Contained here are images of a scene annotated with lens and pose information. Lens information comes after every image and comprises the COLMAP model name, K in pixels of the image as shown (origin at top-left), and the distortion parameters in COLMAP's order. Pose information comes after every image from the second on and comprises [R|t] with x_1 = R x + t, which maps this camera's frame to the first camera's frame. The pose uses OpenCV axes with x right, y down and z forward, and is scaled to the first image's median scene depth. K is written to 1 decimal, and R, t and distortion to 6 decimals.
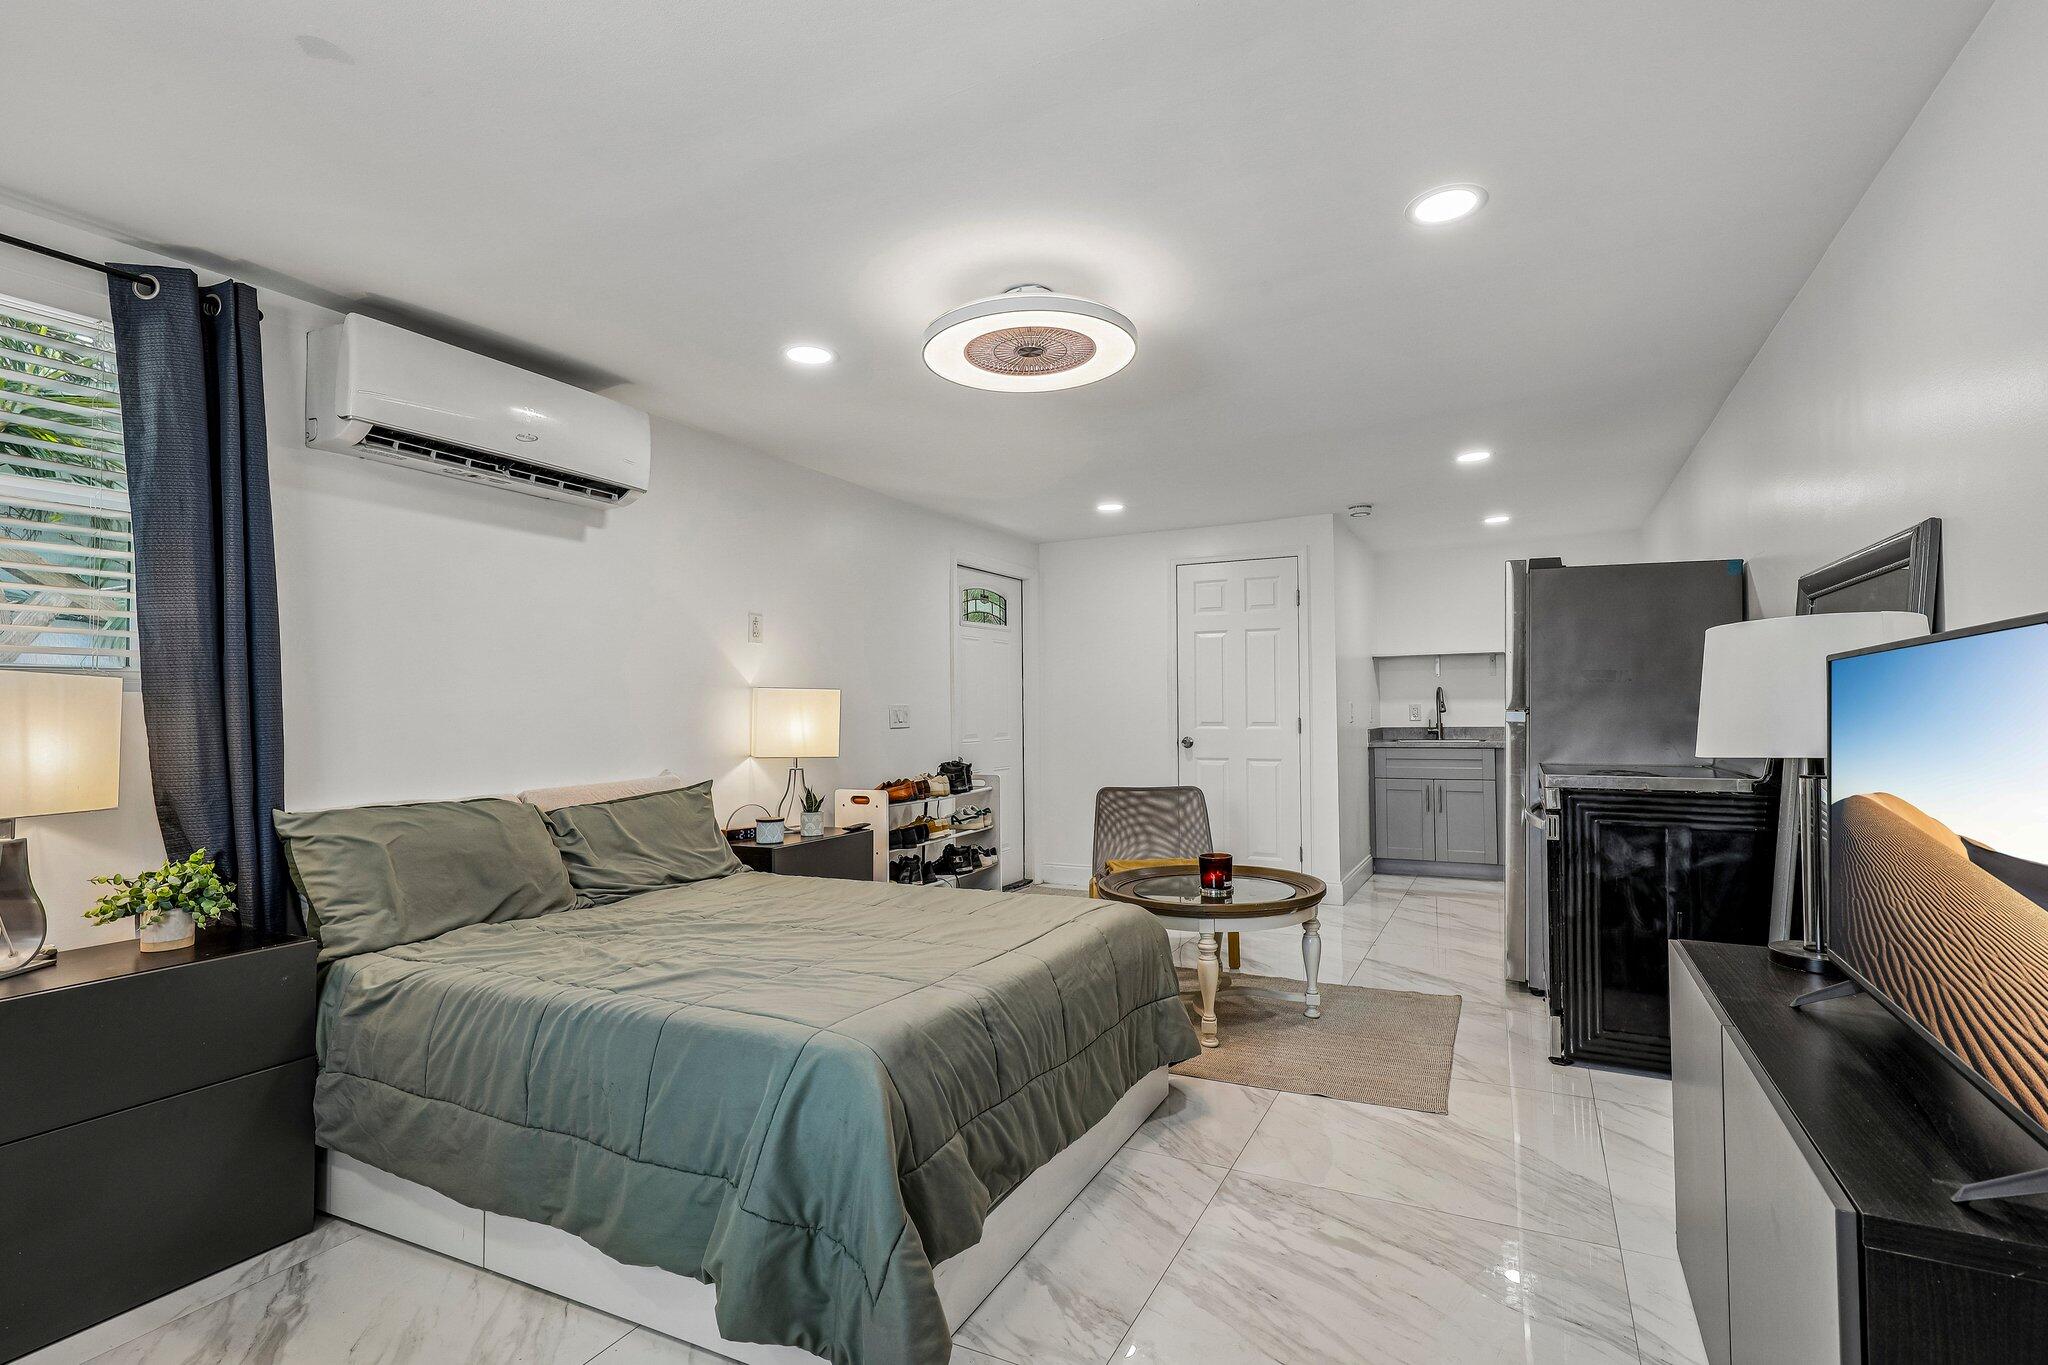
lens RADIAL K [[944.9, 0, 1072.5], [0, 944.9, 713.4], [0, 0, 1]] dist [-0.005473, 0.001200]
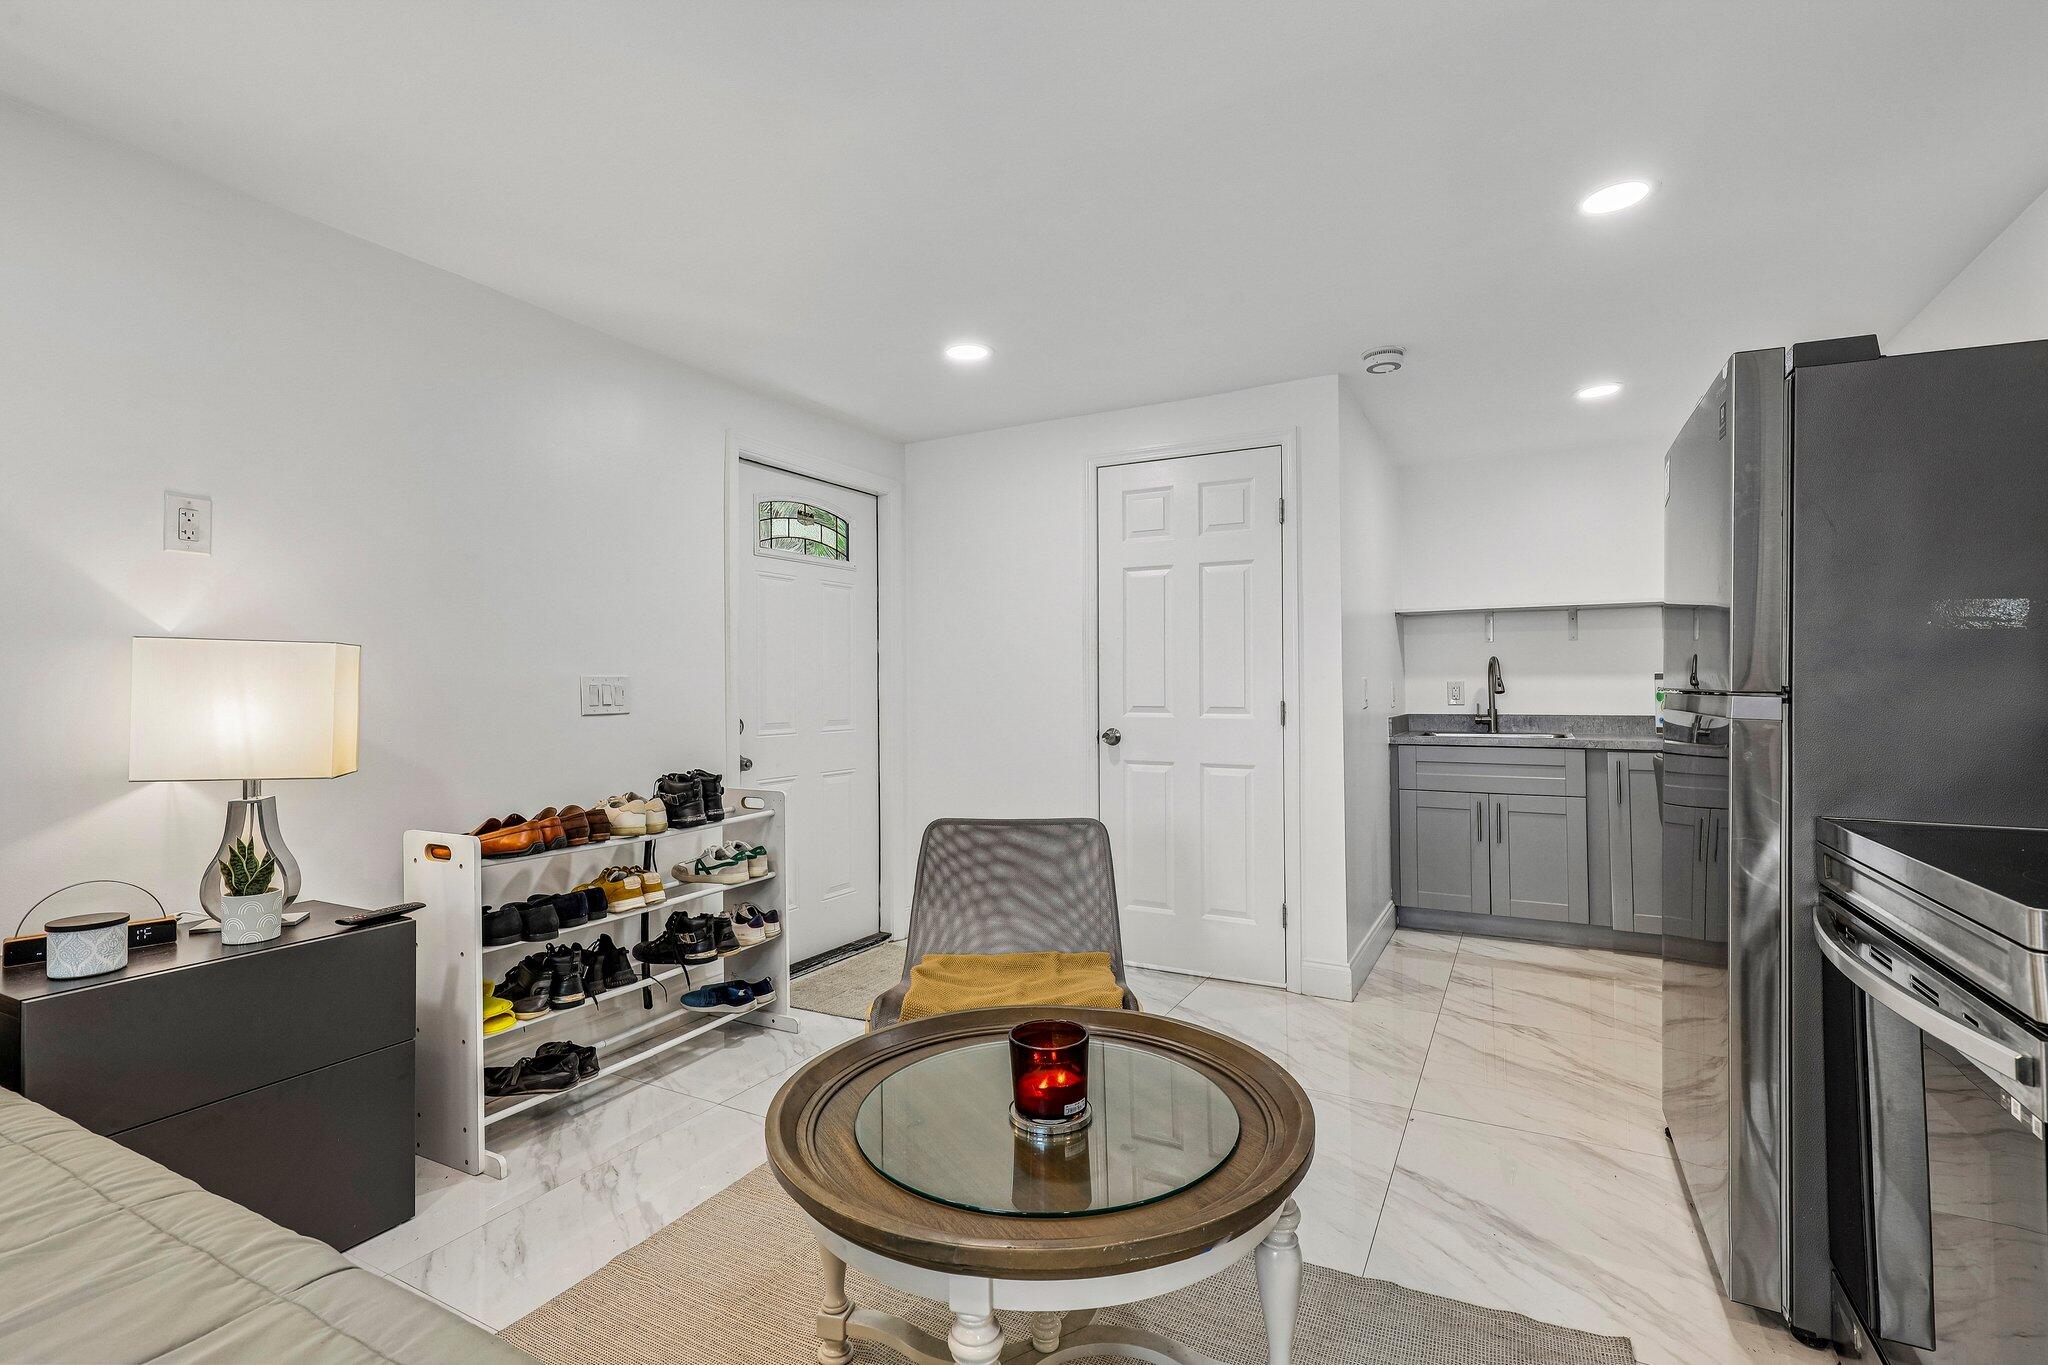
lens RADIAL K [[948.6, 0, 1022.4], [0, 948.6, 688.6], [0, 0, 1]] dist [-0.032025, -0.000388]
pose [[0.998563, 0.006698, -0.053177, 0.107712], [-0.006733, 0.999977, -0.000487, -0.002474], [0.053173, 0.000844, 0.998585, 0.388997]]
